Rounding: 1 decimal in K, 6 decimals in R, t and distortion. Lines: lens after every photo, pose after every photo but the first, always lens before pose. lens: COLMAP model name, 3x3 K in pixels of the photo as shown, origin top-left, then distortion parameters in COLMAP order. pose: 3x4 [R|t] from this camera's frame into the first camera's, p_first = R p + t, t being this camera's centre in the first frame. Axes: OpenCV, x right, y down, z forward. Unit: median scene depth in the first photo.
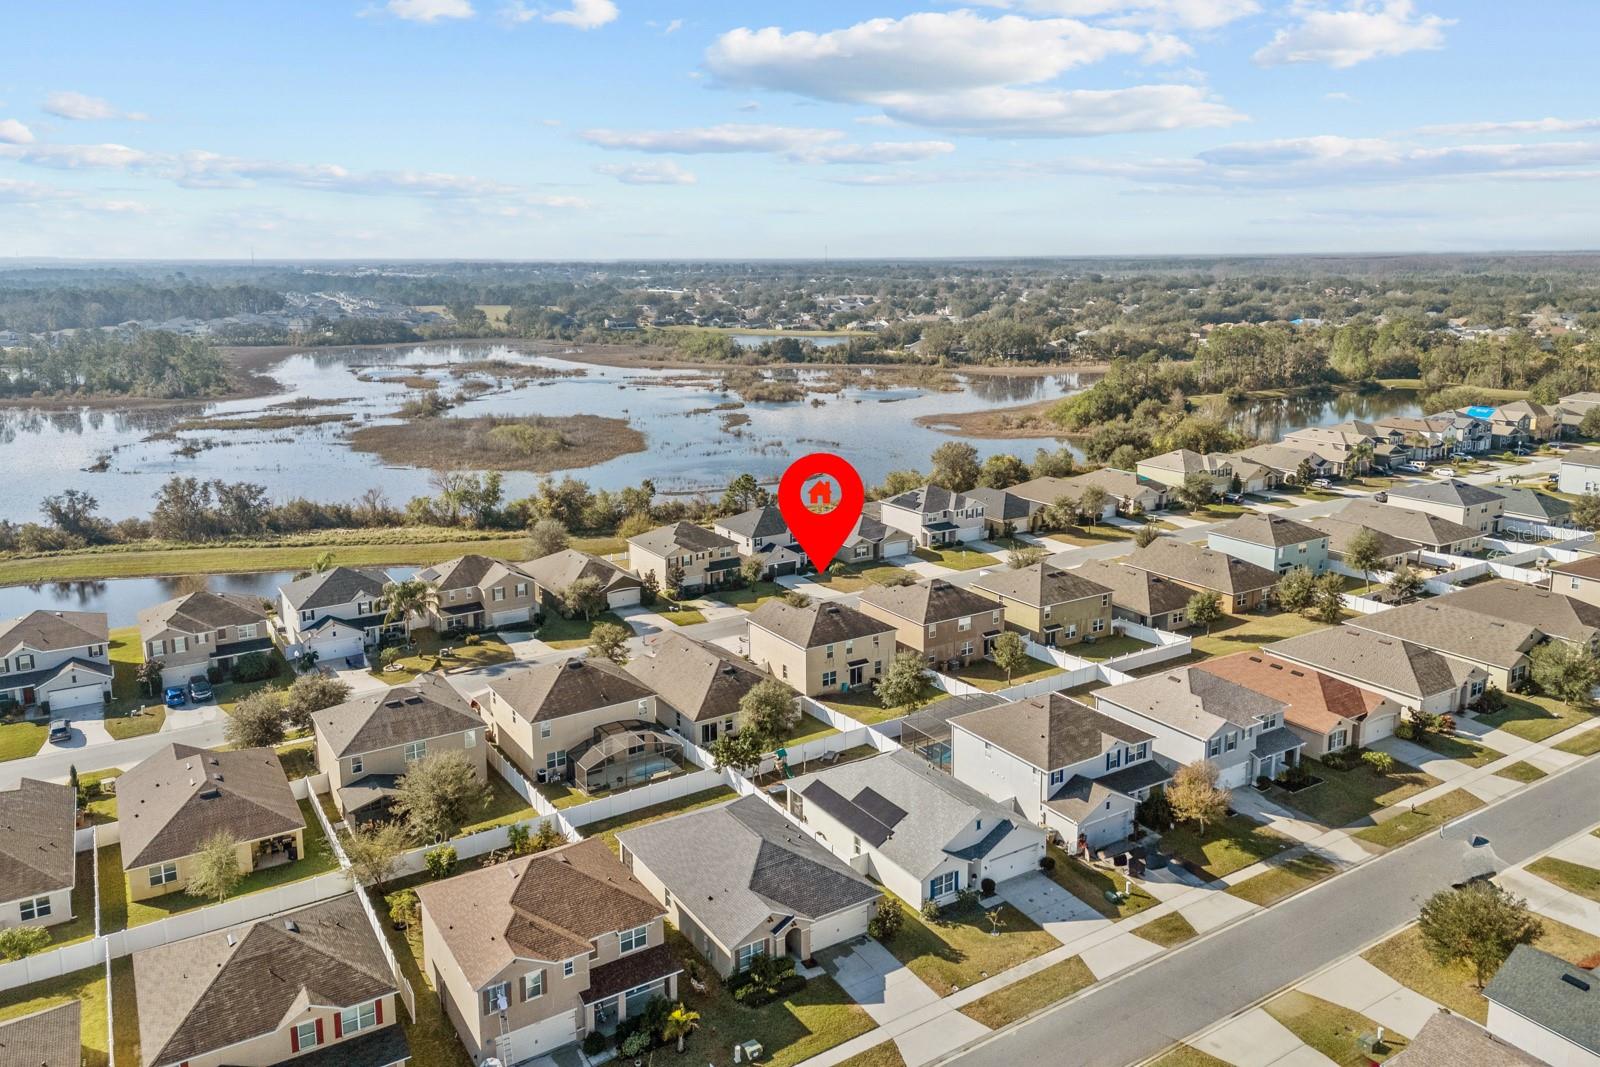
lens RADIAL K [[1121.1, 0, 800.3], [0, 1121.1, 533.7], [0, 0, 1]] dist [0.048086, 0.001573]
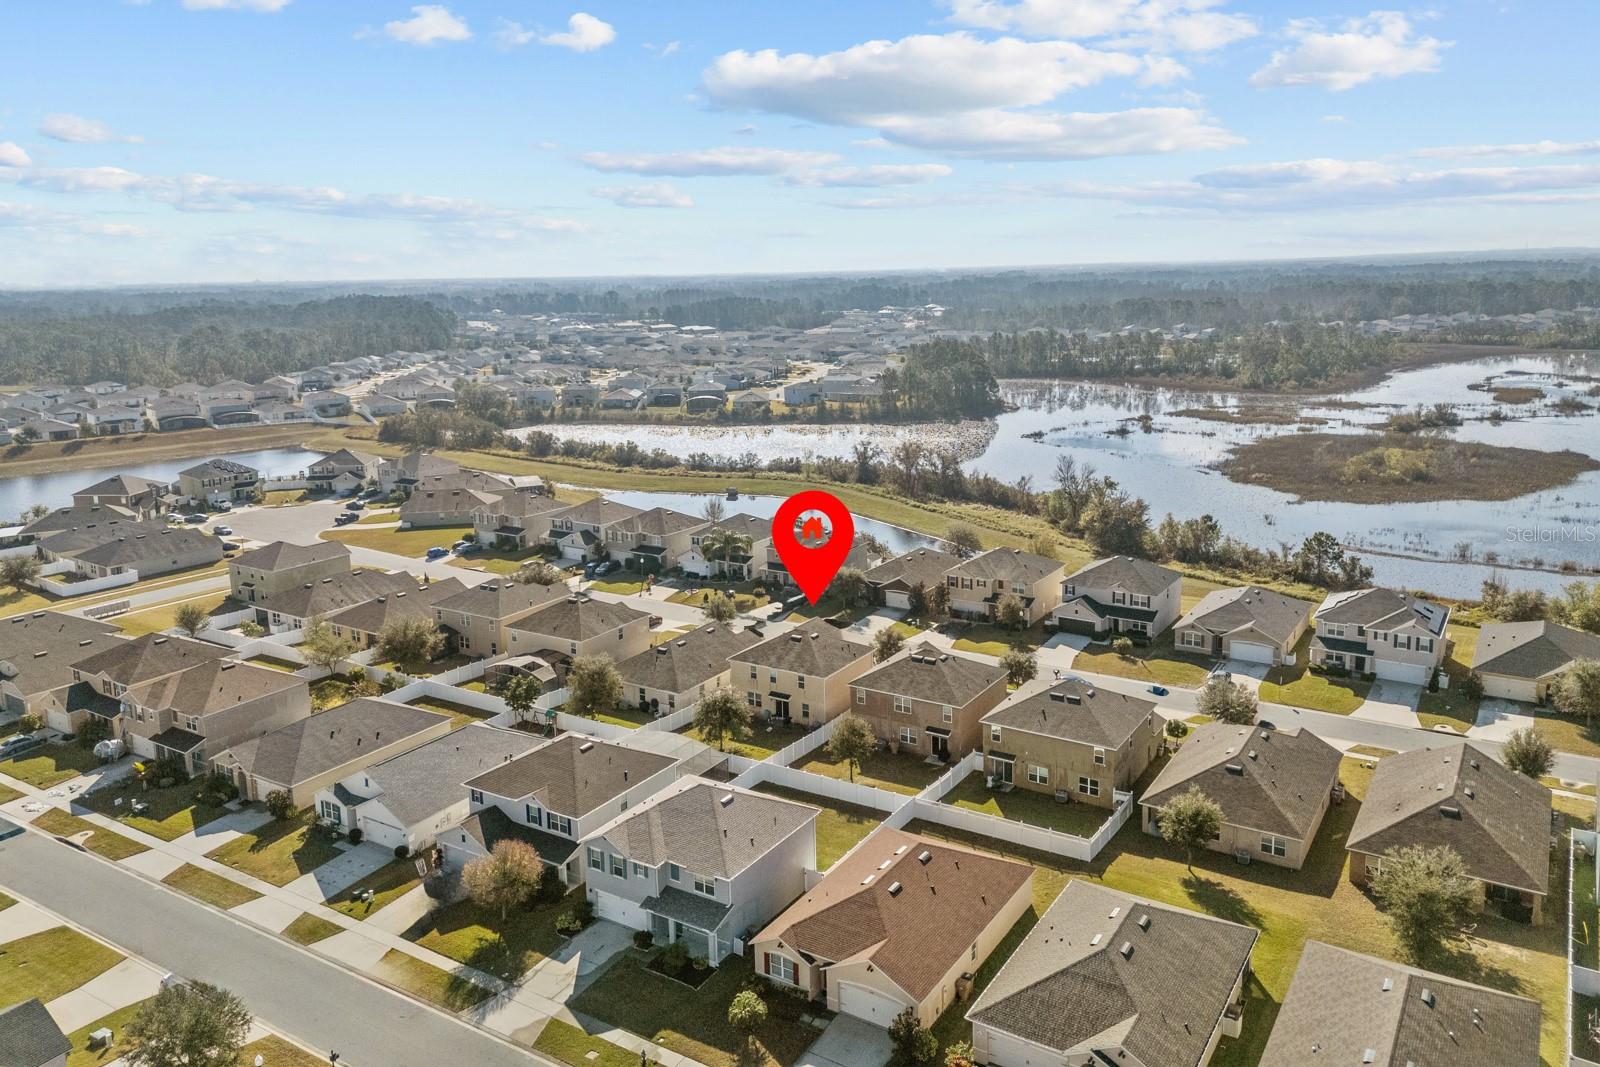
lens RADIAL K [[1166.2, 0, 799.5], [0, 1166.2, 537.3], [0, 0, 1]] dist [0.042477, -0.007783]
pose [[0.443998, 0.204939, -0.872276, 0.999409], [-0.201841, 0.971347, 0.125477, -0.157531], [0.872998, 0.120349, 0.472641, 0.609632]]
